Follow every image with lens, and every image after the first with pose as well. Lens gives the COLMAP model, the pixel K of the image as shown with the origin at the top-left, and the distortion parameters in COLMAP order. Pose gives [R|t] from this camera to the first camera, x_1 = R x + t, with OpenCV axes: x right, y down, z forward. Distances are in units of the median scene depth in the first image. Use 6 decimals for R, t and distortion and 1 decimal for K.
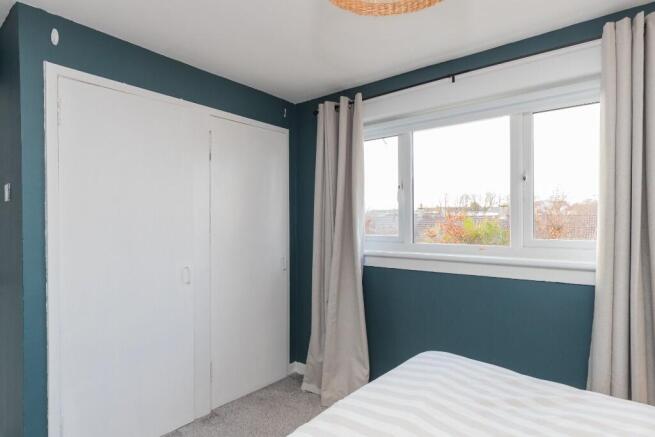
lens RADIAL K [[357.6, 0, 330.7], [0, 357.6, 217.6], [0, 0, 1]] dist [-0.003079, -0.000013]
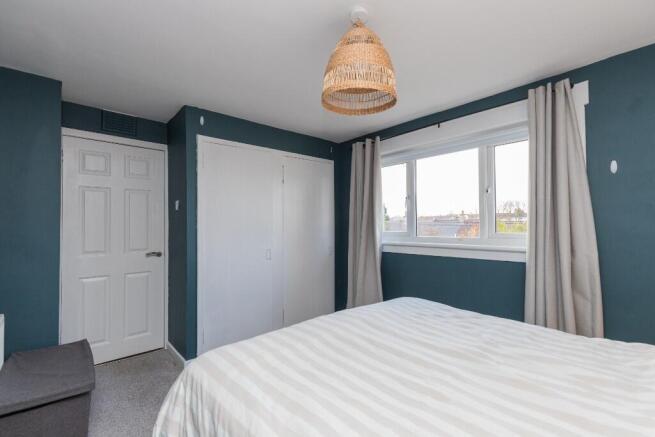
lens RADIAL K [[291.9, 0, 325.0], [0, 291.9, 215.6], [0, 0, 1]] dist [0.007225, -0.002369]
pose [[0.981922, -0.005853, -0.189196, 0.091726], [0.001323, 0.999710, -0.024065, 0.015116], [0.189282, 0.023380, 0.981644, -0.240208]]
